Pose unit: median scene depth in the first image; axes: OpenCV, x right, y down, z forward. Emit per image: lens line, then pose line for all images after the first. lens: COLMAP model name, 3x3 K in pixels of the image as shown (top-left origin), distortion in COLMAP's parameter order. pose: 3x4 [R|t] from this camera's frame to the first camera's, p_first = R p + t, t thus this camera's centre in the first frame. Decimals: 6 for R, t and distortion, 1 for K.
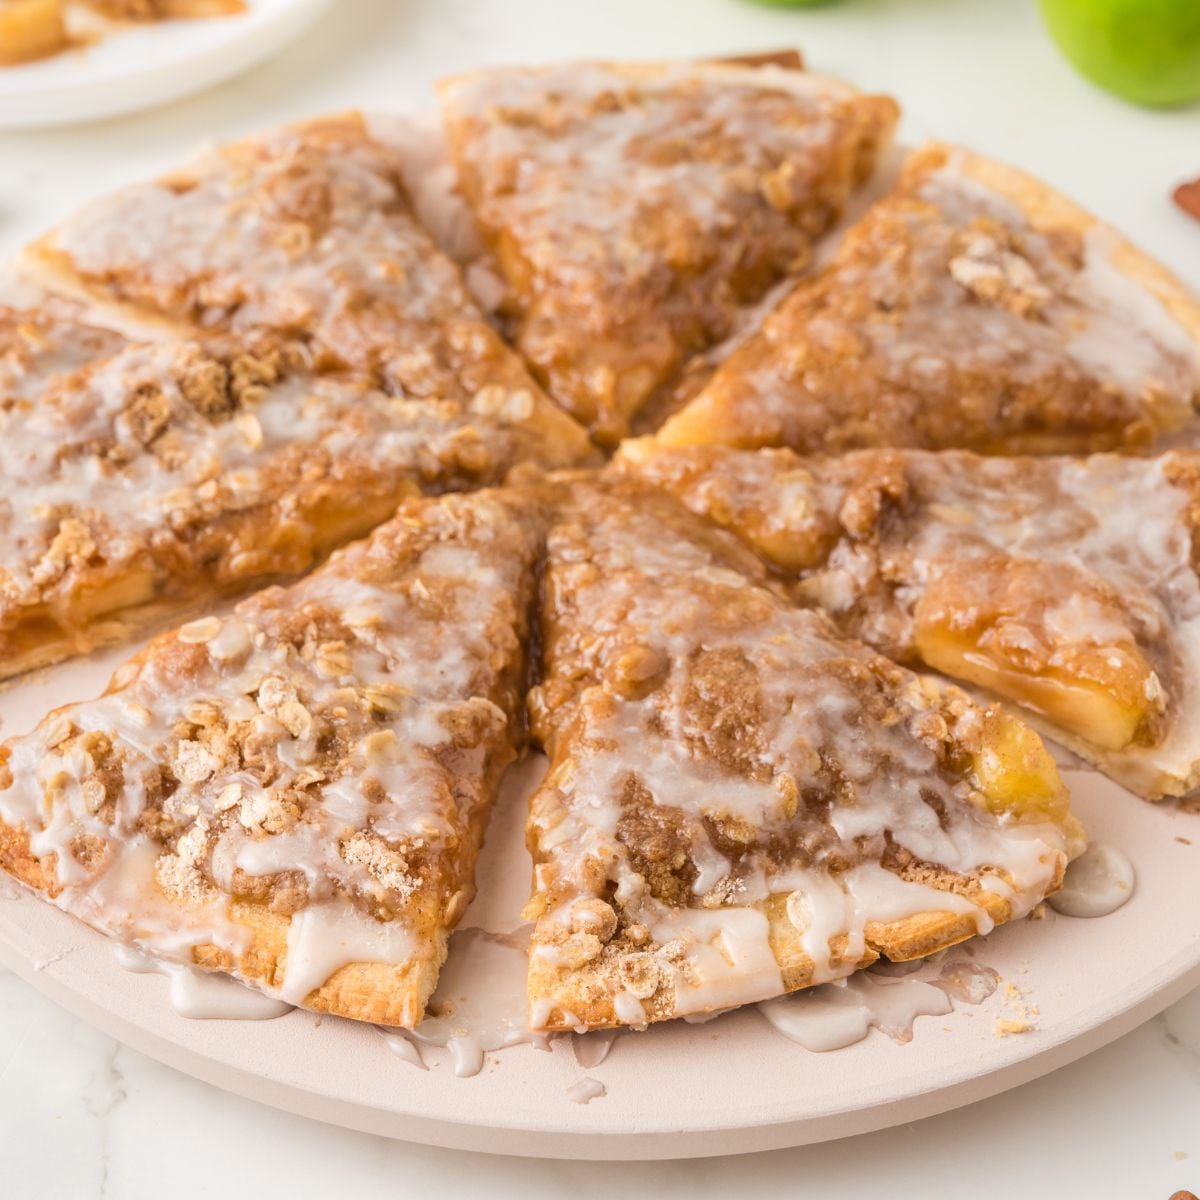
lens RADIAL K [[2776.8, 0, 618.3], [0, 2776.8, 651.5], [0, 0, 1]] dist [0.012409, 0.000000]
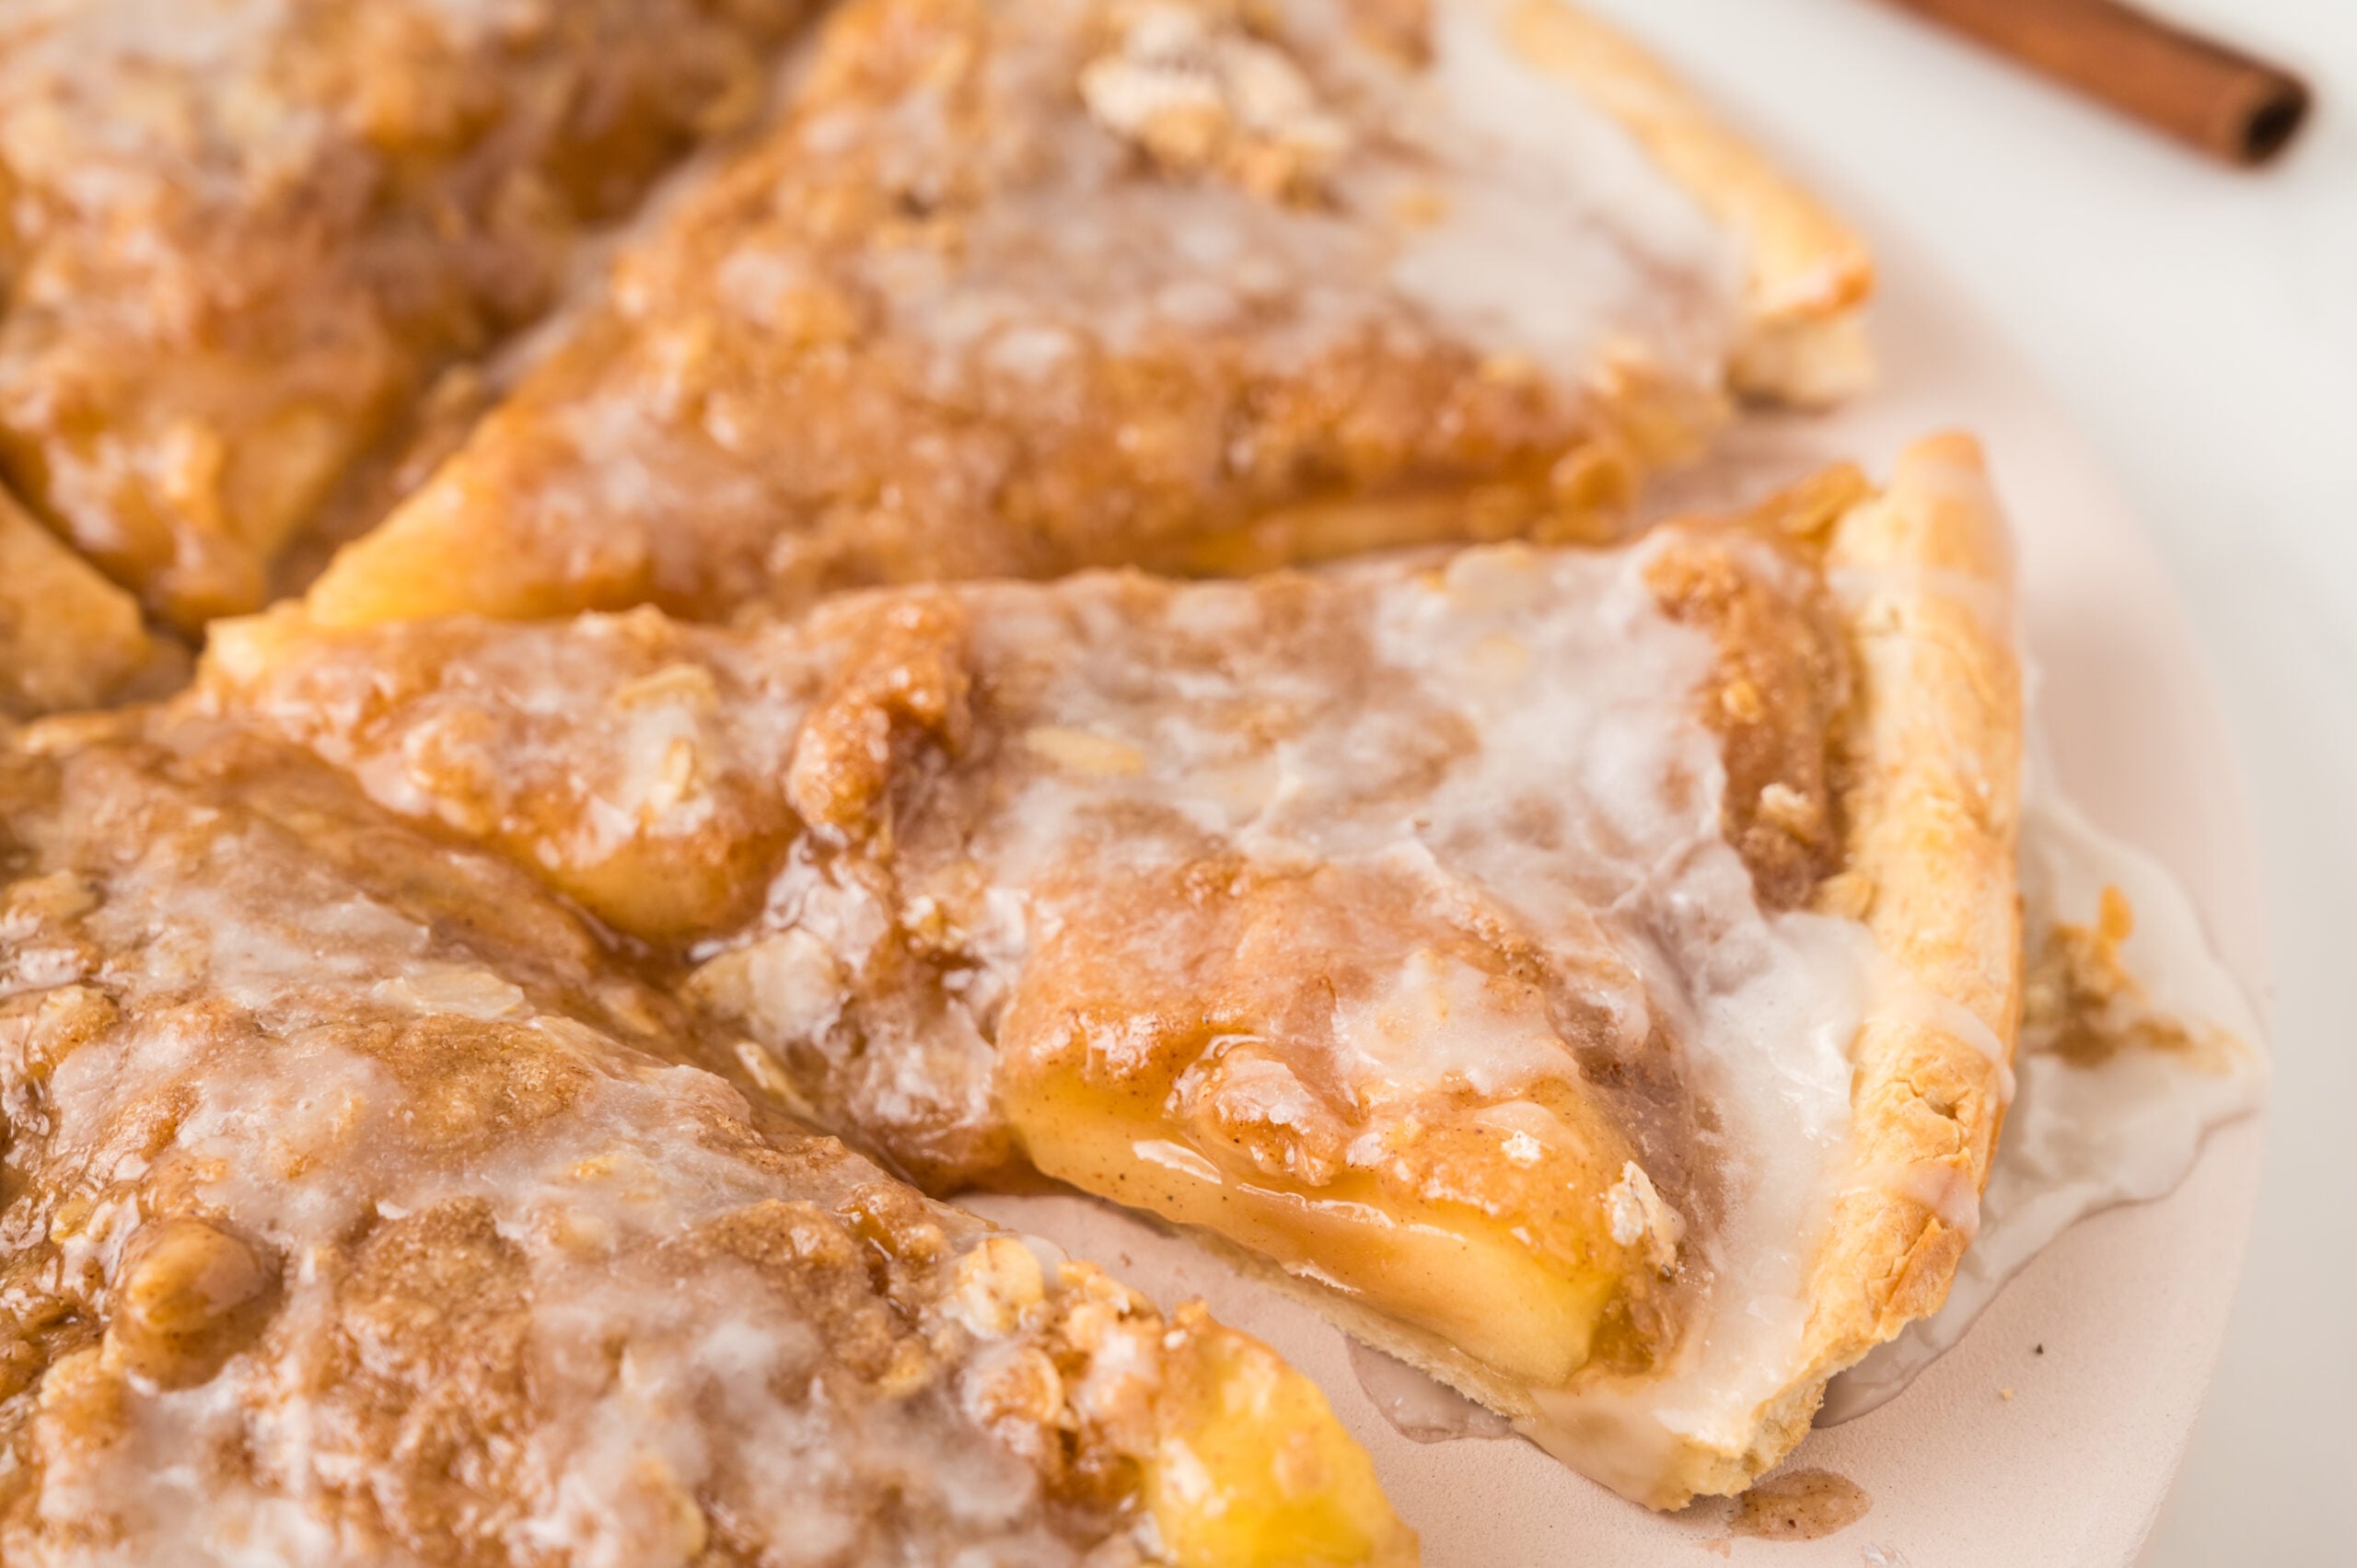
lens RADIAL K [[5041.3, 0, 1246.0], [0, 5041.3, 816.5], [0, 0, 1]] dist [0.010779, 0.000000]
pose [[0.994213, -0.090276, 0.058233, 0.101763], [0.090130, 0.995917, 0.005136, -0.042690], [-0.058459, 0.000142, 0.998290, 0.325689]]
